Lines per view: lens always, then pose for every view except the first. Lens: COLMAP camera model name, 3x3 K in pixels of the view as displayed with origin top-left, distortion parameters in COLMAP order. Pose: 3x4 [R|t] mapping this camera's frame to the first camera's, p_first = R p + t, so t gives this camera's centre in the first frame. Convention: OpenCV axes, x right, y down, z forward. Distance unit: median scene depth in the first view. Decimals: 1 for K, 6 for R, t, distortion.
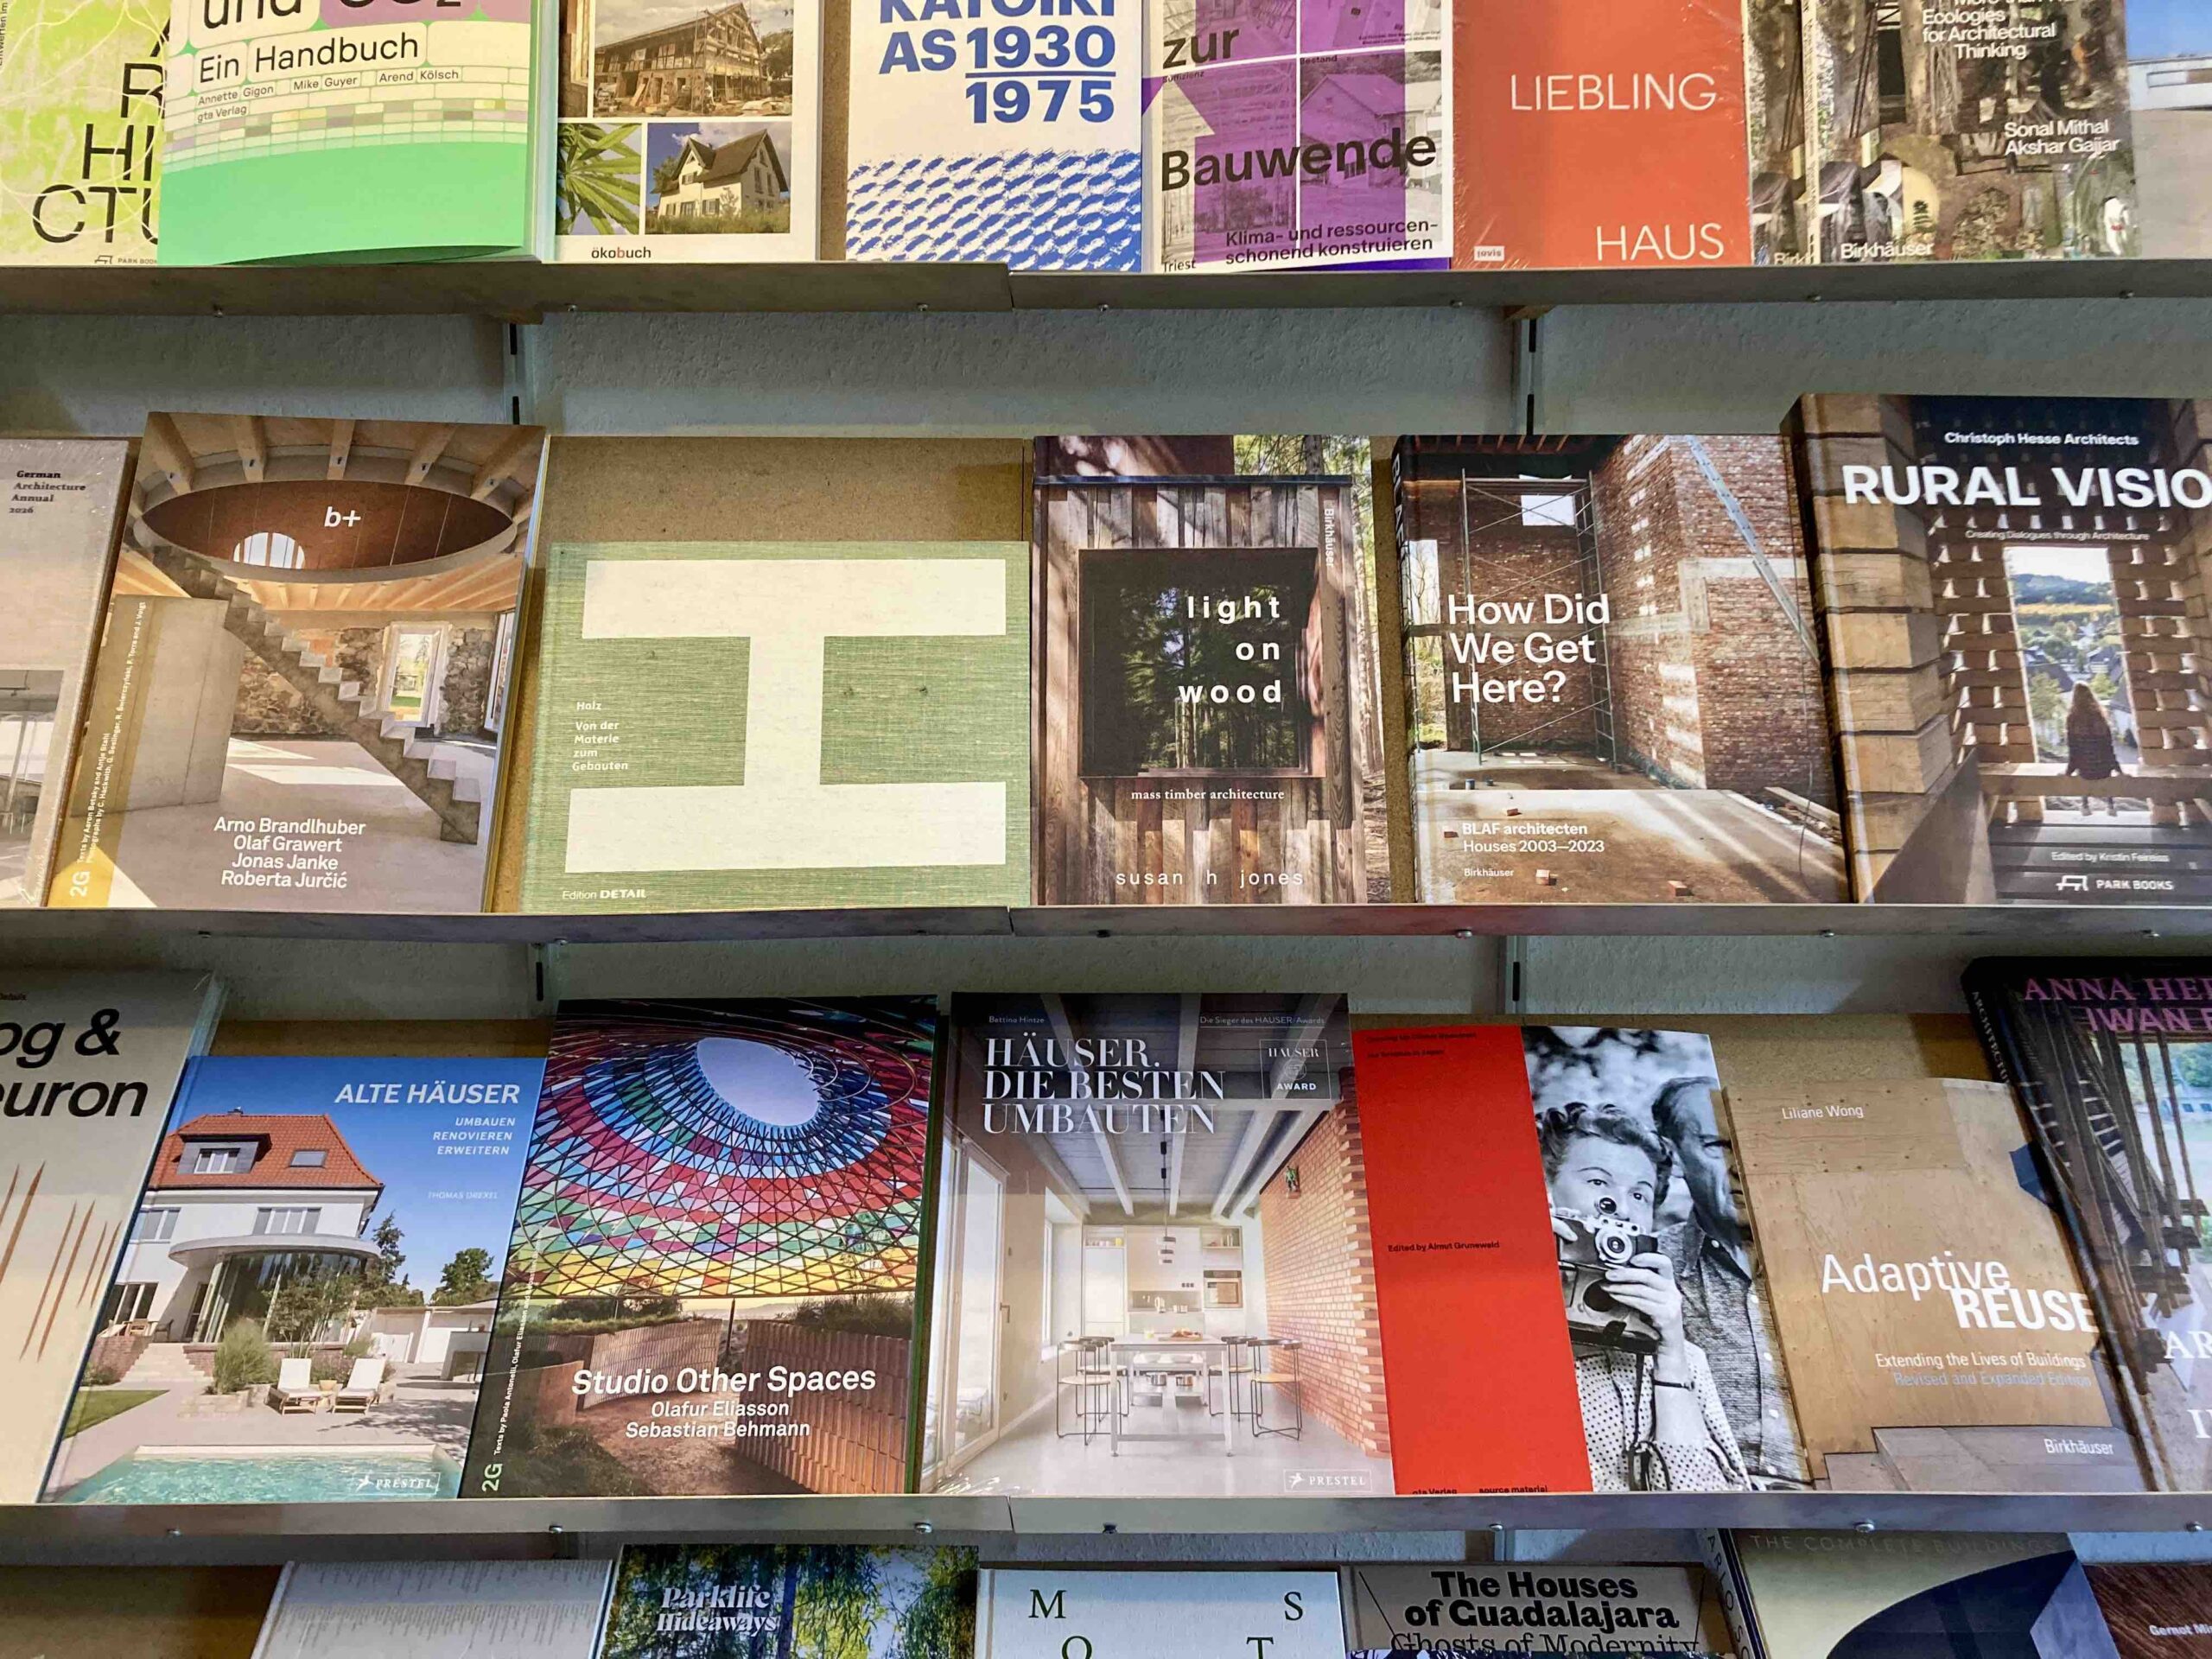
lens RADIAL K [[1795.3, 0, 1102.8], [0, 1795.3, 832.2], [0, 0, 1]] dist [0.034591, -0.033357]
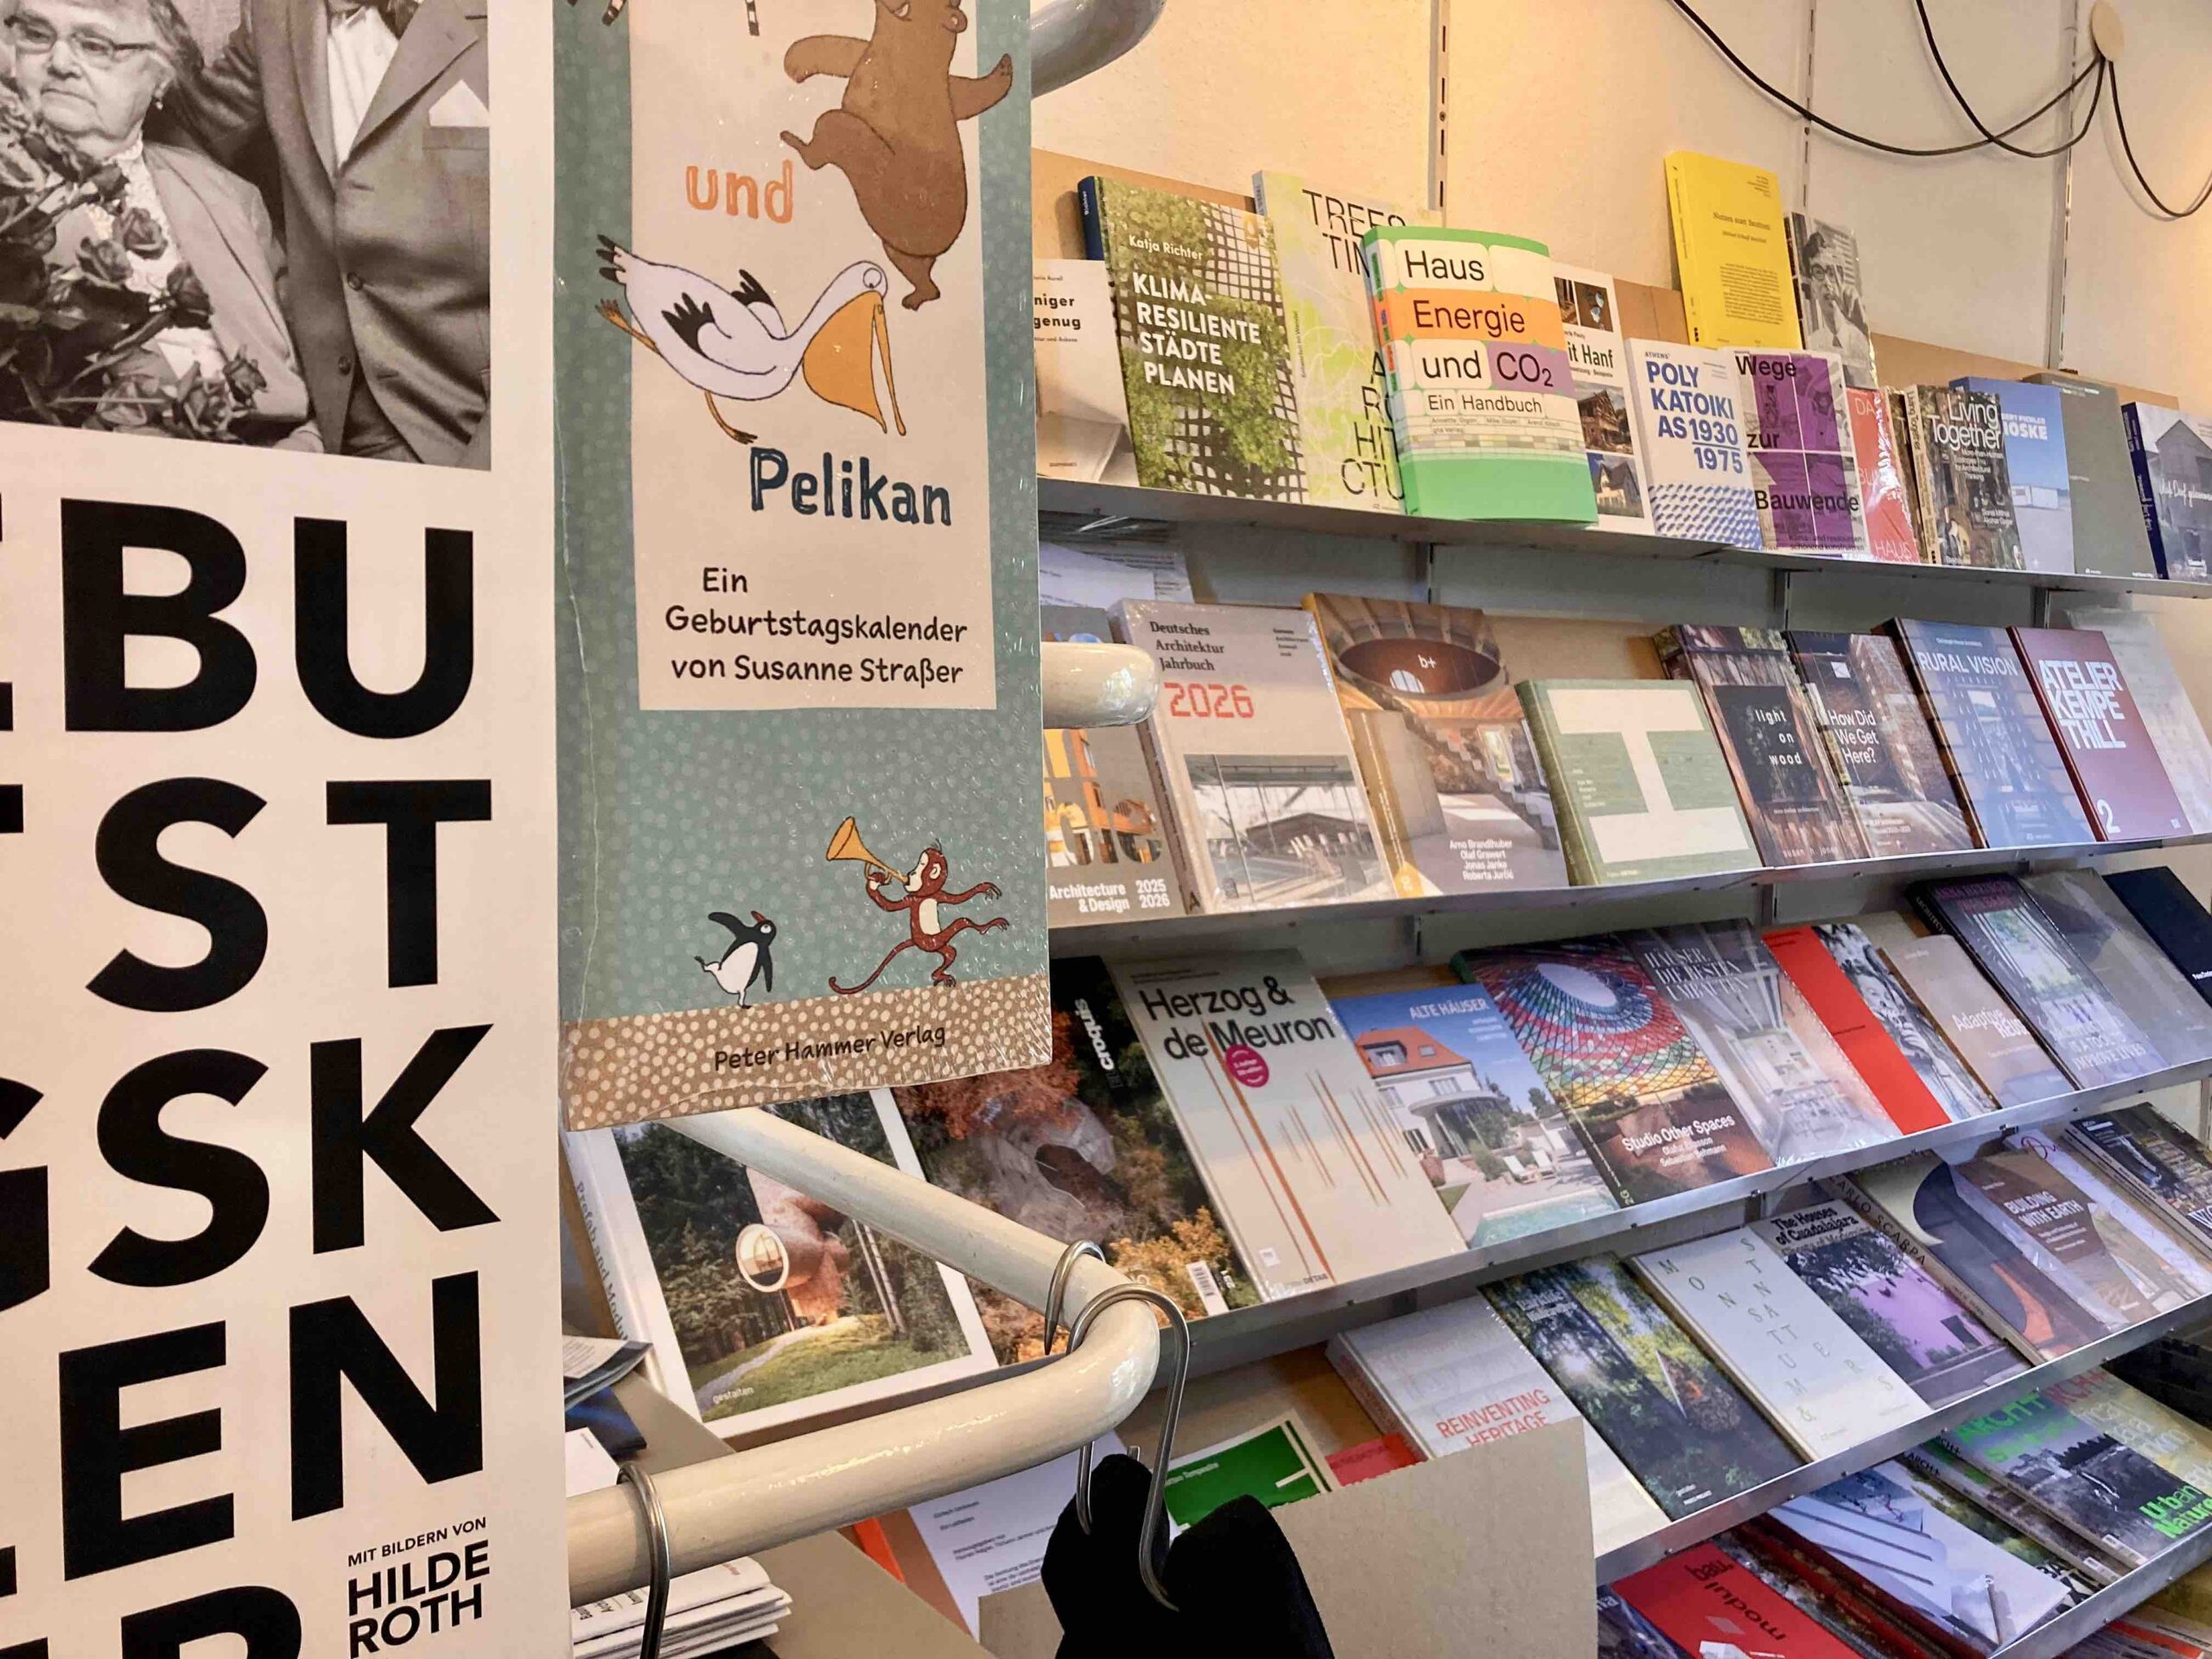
lens RADIAL K [[1795.3, 0, 1104.7], [0, 1795.3, 827.5], [0, 0, 1]] dist [0.034591, -0.033357]
pose [[0.800144, -0.034032, 0.598841, -1.748023], [0.061339, 0.997797, -0.025255, 0.001825], [-0.596663, 0.056940, 0.800470, -0.146799]]
